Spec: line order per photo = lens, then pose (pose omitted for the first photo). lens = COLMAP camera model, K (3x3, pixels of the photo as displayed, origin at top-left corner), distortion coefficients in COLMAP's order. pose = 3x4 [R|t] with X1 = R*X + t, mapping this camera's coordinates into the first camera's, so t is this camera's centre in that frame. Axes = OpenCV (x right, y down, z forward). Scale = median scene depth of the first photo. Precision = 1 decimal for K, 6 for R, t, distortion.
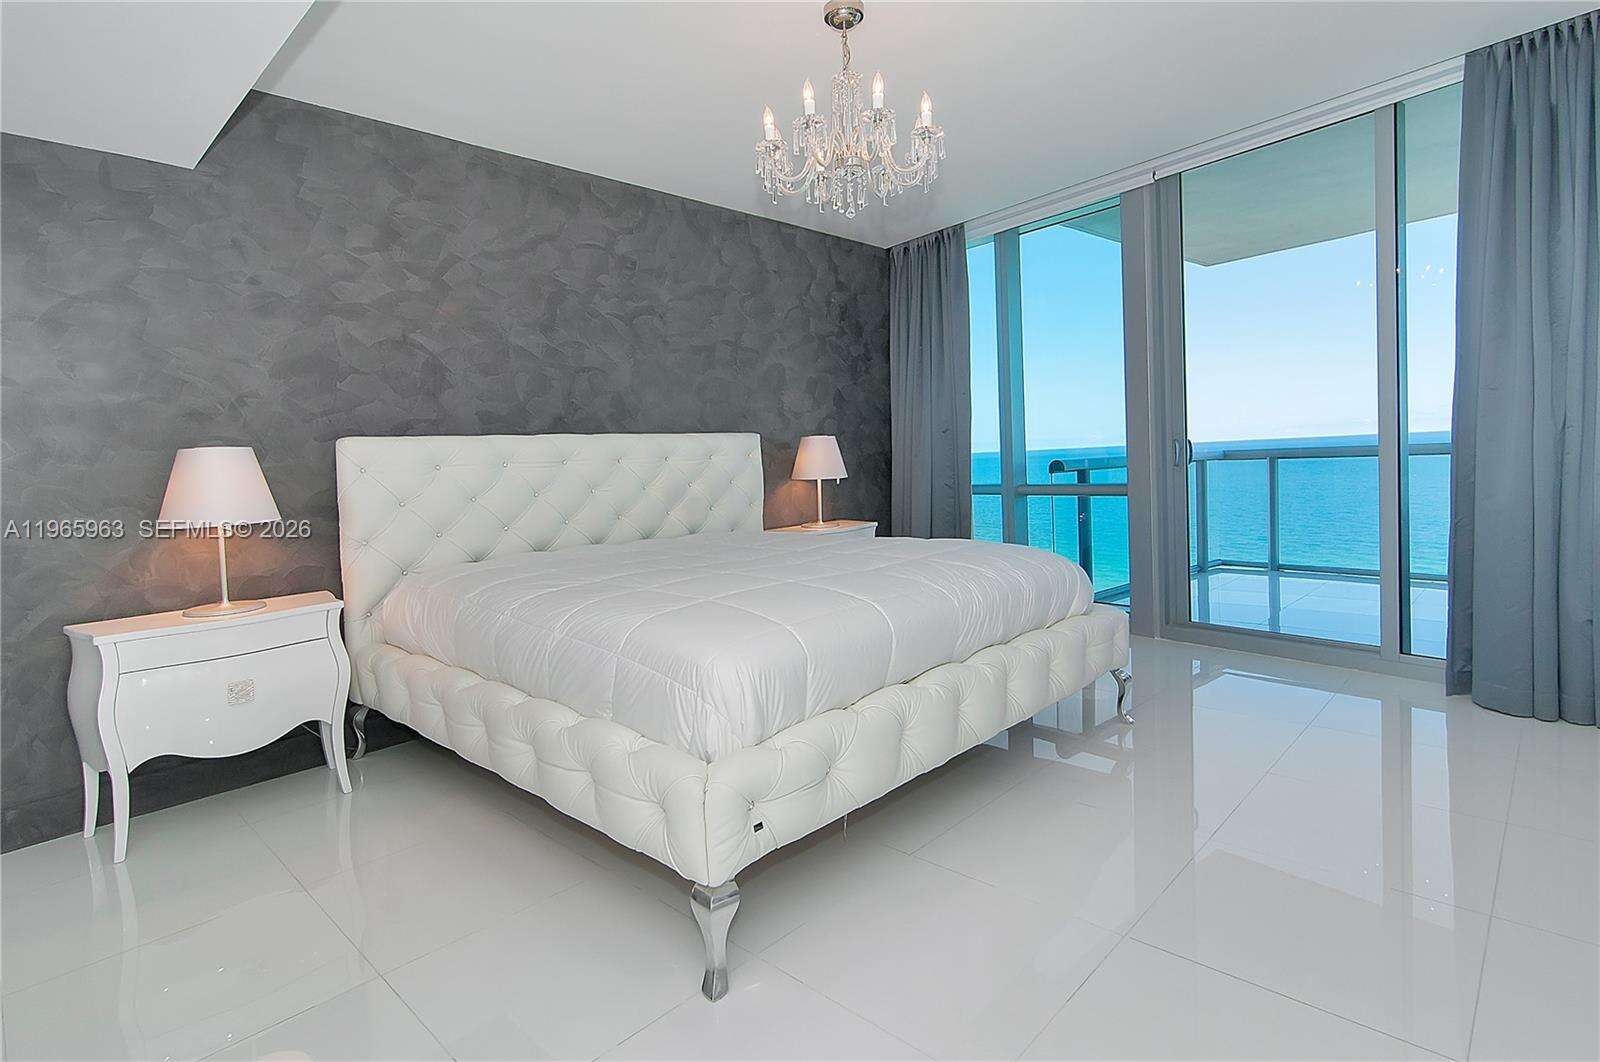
lens RADIAL K [[690.5, 0, 796.2], [0, 690.5, 470.3], [0, 0, 1]] dist [0.001089, 0.000247]
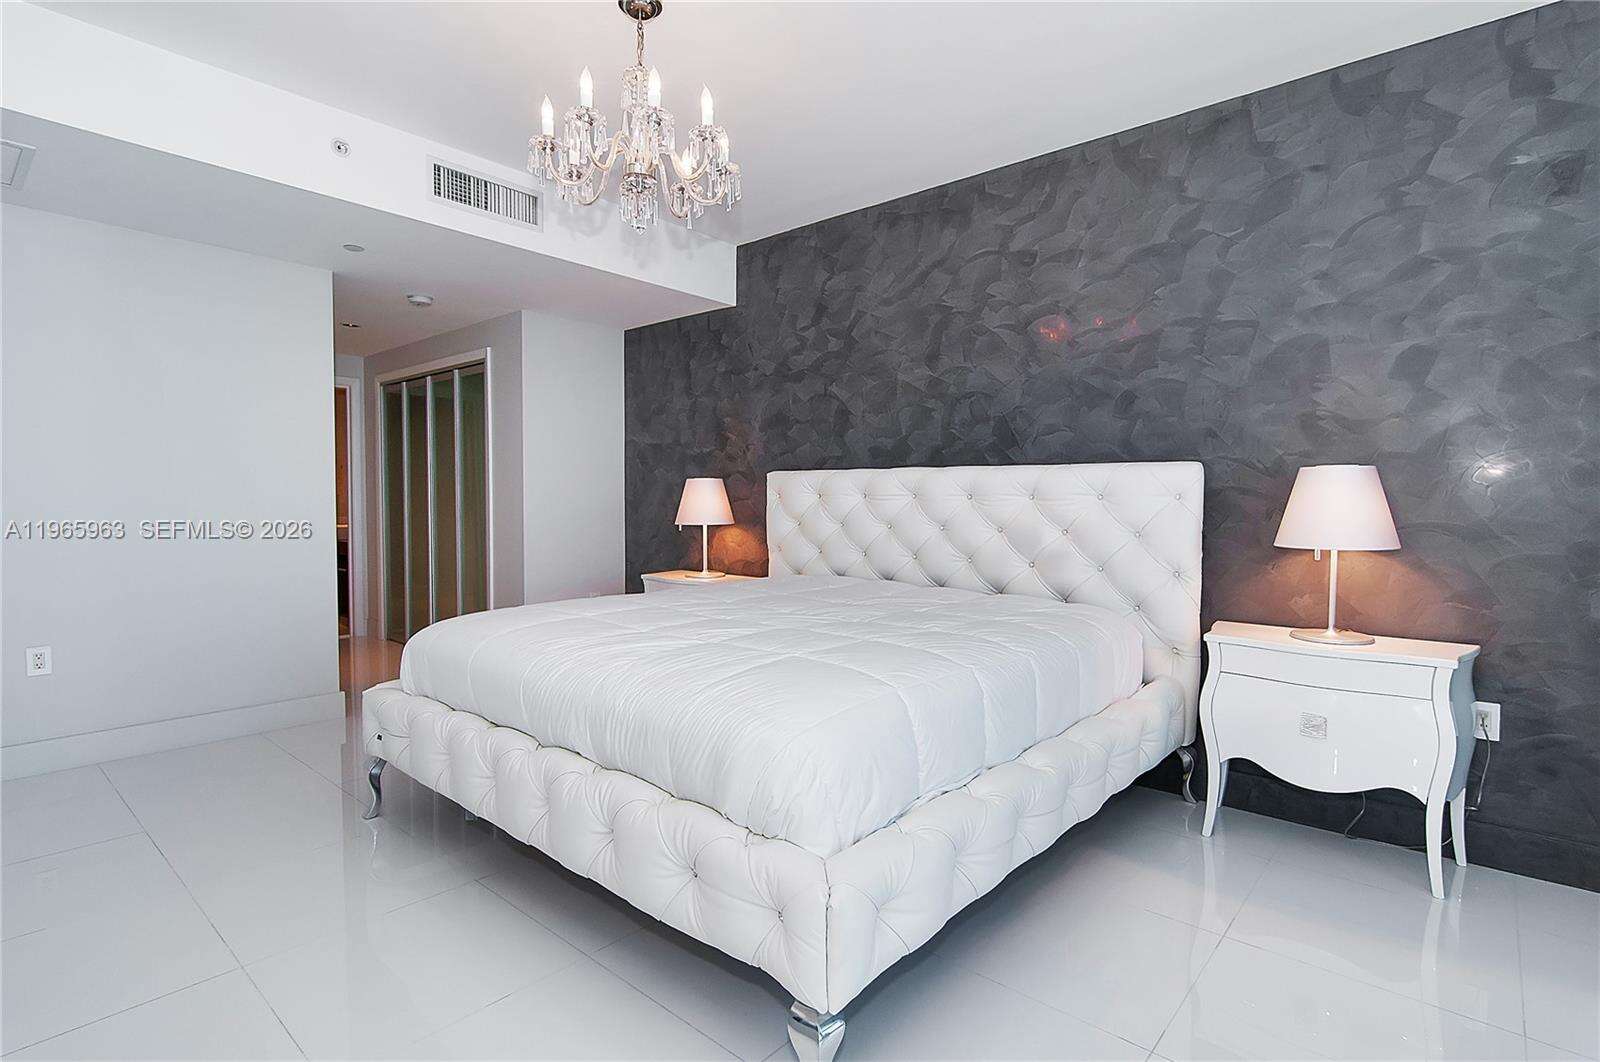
lens RADIAL K [[793.5, 0, 826.2], [0, 793.5, 523.3], [0, 0, 1]] dist [0.003898, 0.000879]
pose [[0.127547, 0.071306, -0.989266, 0.758713], [-0.038505, 0.997016, 0.066900, -0.043640], [0.991085, 0.029559, 0.129912, 0.722894]]
